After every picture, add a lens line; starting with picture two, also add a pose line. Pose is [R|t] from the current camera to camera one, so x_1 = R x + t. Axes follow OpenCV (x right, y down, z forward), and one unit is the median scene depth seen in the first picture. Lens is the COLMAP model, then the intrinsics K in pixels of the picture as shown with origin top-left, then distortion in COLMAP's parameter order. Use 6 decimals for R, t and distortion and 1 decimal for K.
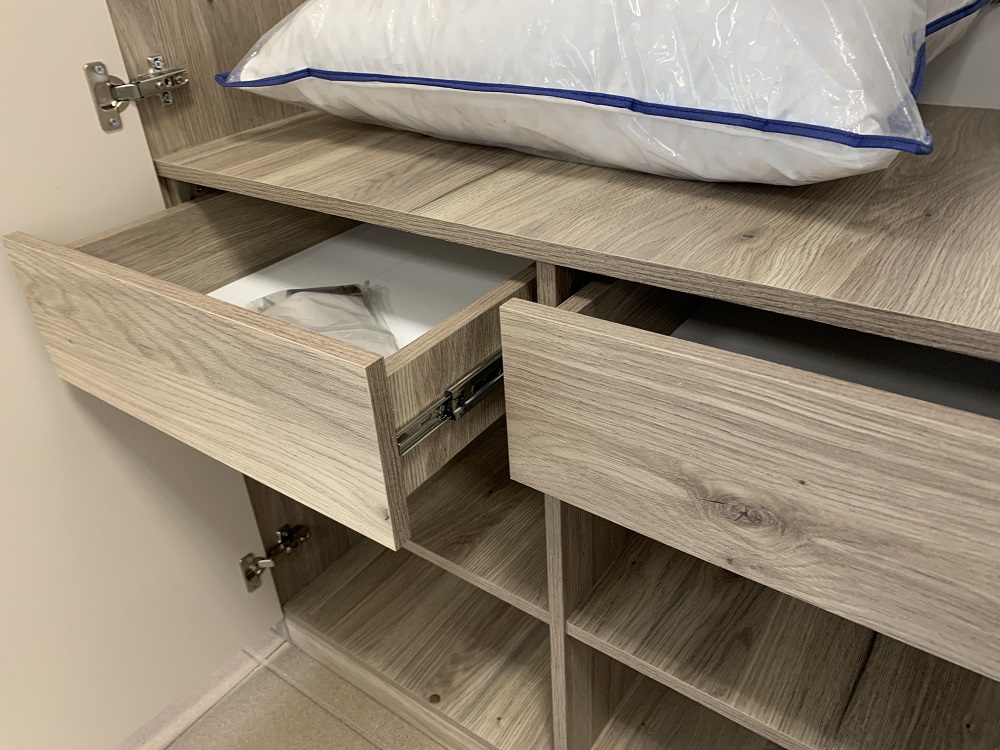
lens RADIAL K [[762.4, 0, 500.0], [0, 762.4, 375.0], [0, 0, 1]] dist [-0.000780, -0.001711]
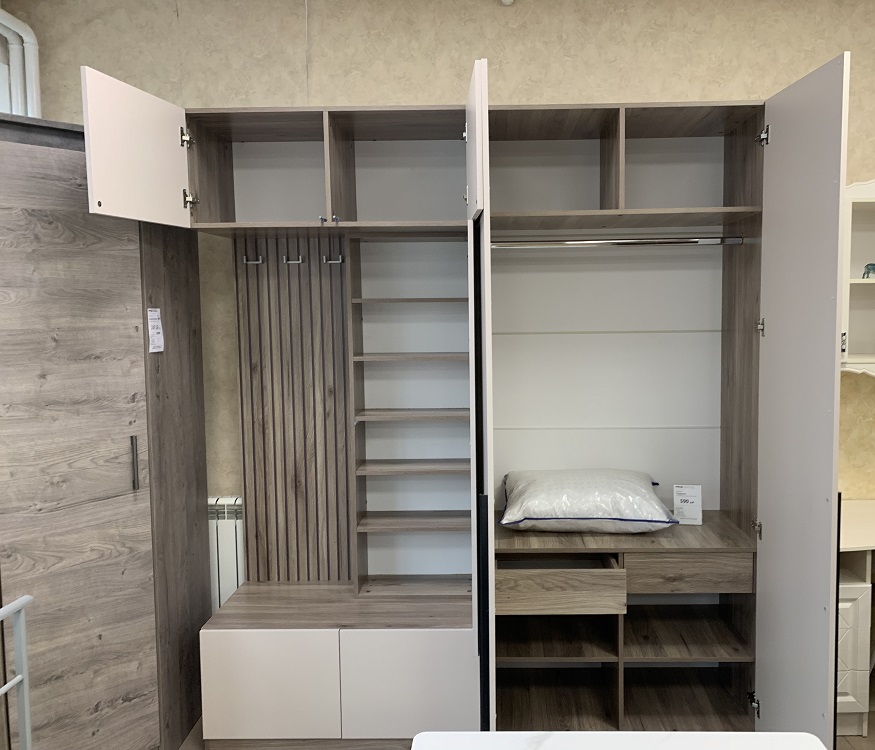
lens RADIAL K [[762.0, 0, 495.4], [0, 762.0, 365.8], [0, 0, 1]] dist [0.010117, 0.006739]
pose [[0.818487, 0.006601, 0.574487, -2.992081], [0.262501, 0.885162, -0.384163, 0.400209], [-0.511050, 0.465236, 0.722761, -2.344321]]
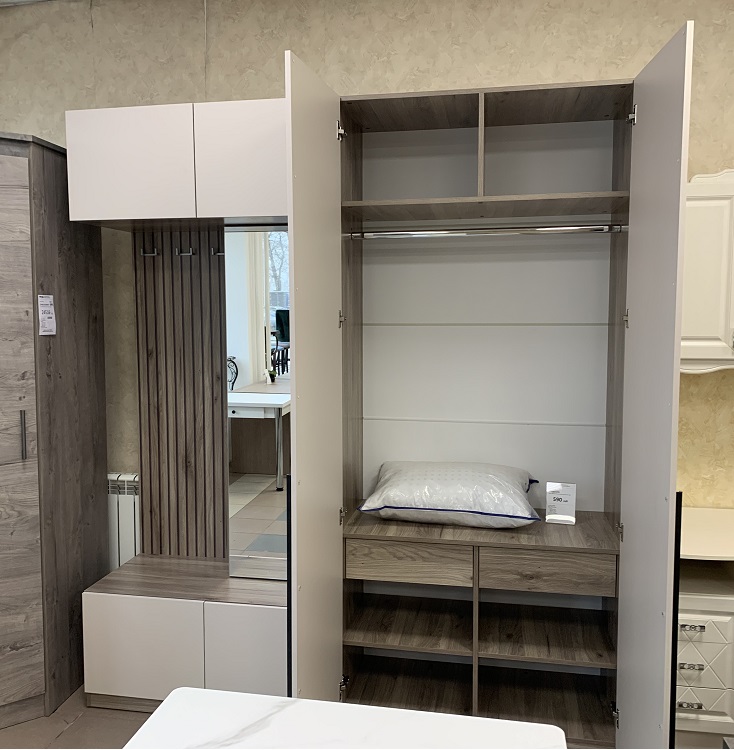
lens RADIAL K [[759.7, 0, 353.5], [0, 759.7, 374.8], [0, 0, 1]] dist [0.017289, -0.003826]
pose [[0.908290, 0.023377, 0.417687, -2.346246], [0.168406, 0.893533, -0.416219, 0.661096], [-0.382947, 0.448389, 0.807650, -2.690108]]
